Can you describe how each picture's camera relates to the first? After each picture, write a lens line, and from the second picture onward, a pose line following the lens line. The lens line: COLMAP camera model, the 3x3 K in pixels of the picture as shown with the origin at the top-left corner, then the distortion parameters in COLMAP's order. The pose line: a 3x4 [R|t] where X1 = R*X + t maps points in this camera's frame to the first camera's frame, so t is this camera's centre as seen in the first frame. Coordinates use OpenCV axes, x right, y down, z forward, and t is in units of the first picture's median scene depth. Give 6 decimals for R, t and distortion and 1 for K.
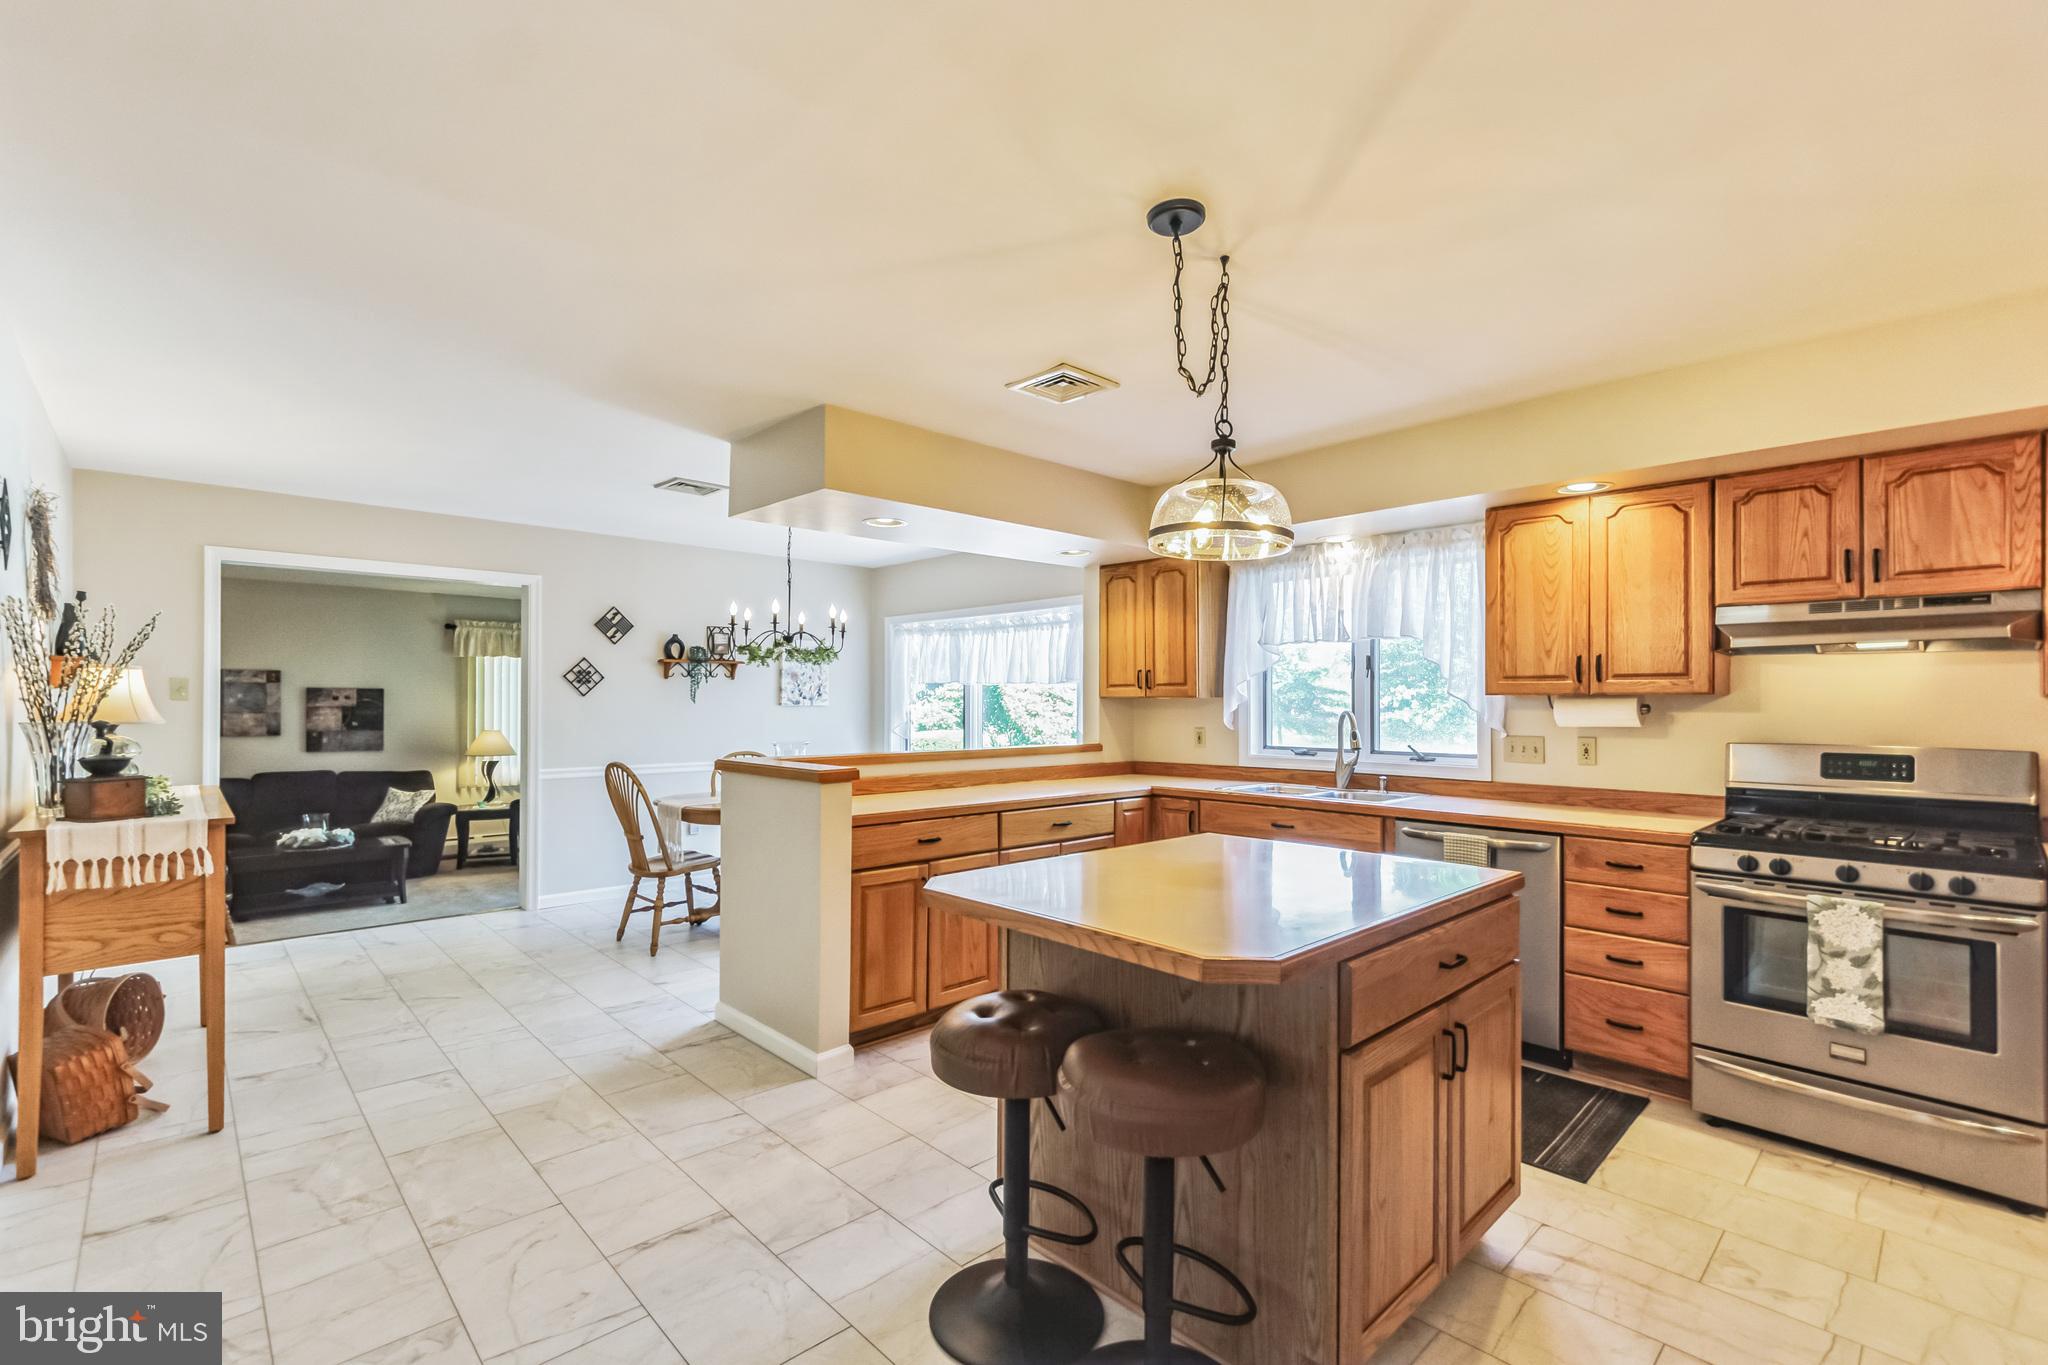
lens RADIAL K [[919.8, 0, 1023.5], [0, 919.8, 692.0], [0, 0, 1]] dist [0.009303, -0.003442]
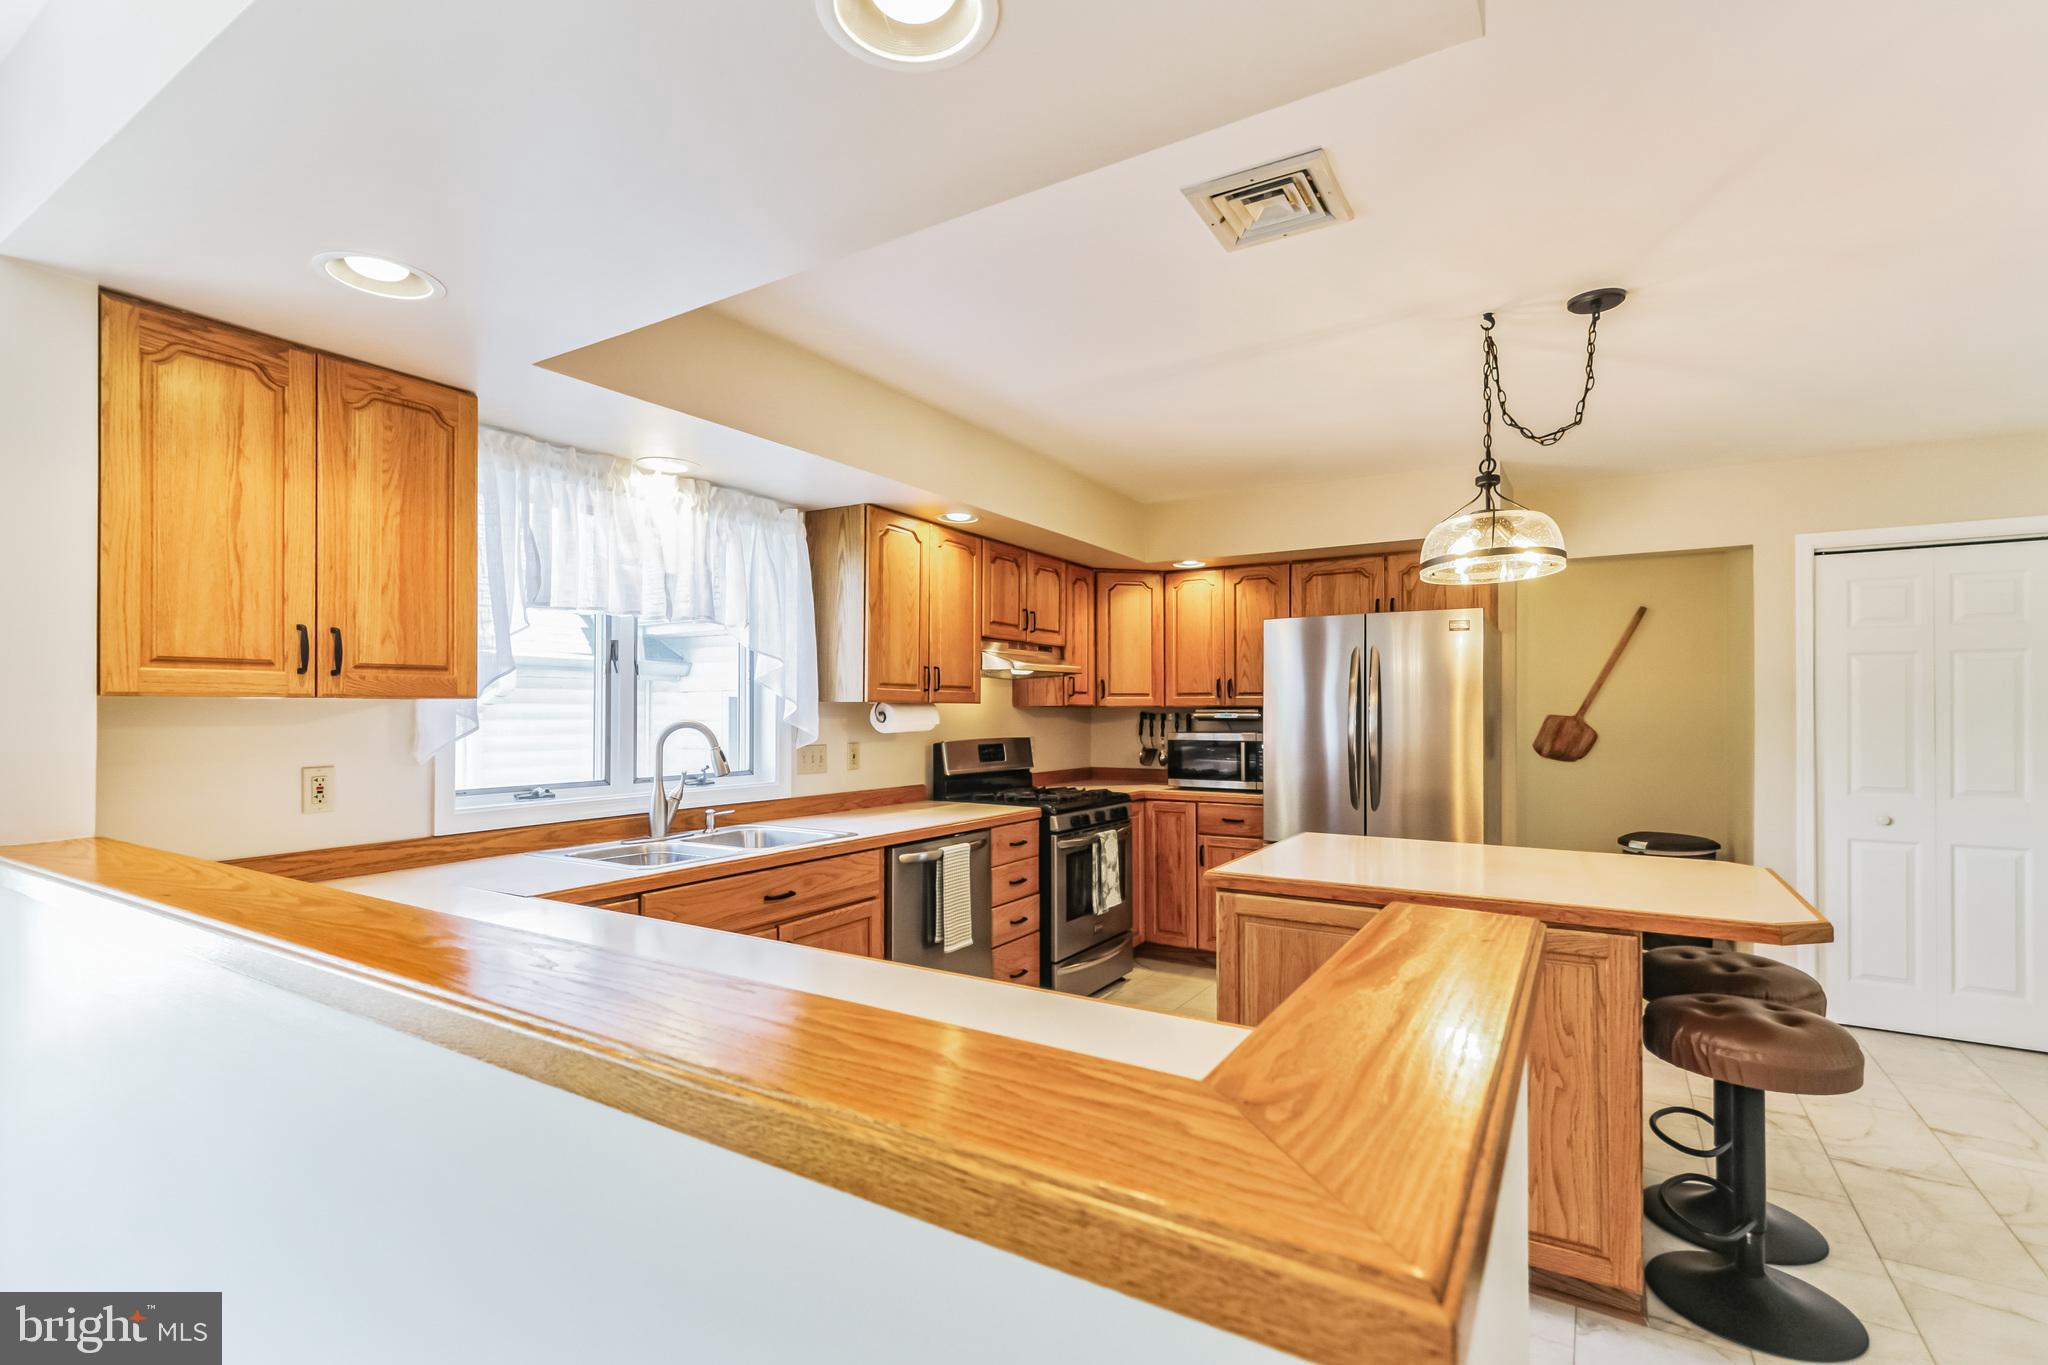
lens RADIAL K [[919.8, 0, 1027.3], [0, 919.8, 701.3], [0, 0, 1]] dist [0.009303, -0.003442]
pose [[-0.245549, 0.015017, 0.969268, -0.385806], [-0.006887, 0.999828, -0.017235, 0.016269], [-0.969360, -0.010908, -0.245403, 0.934965]]
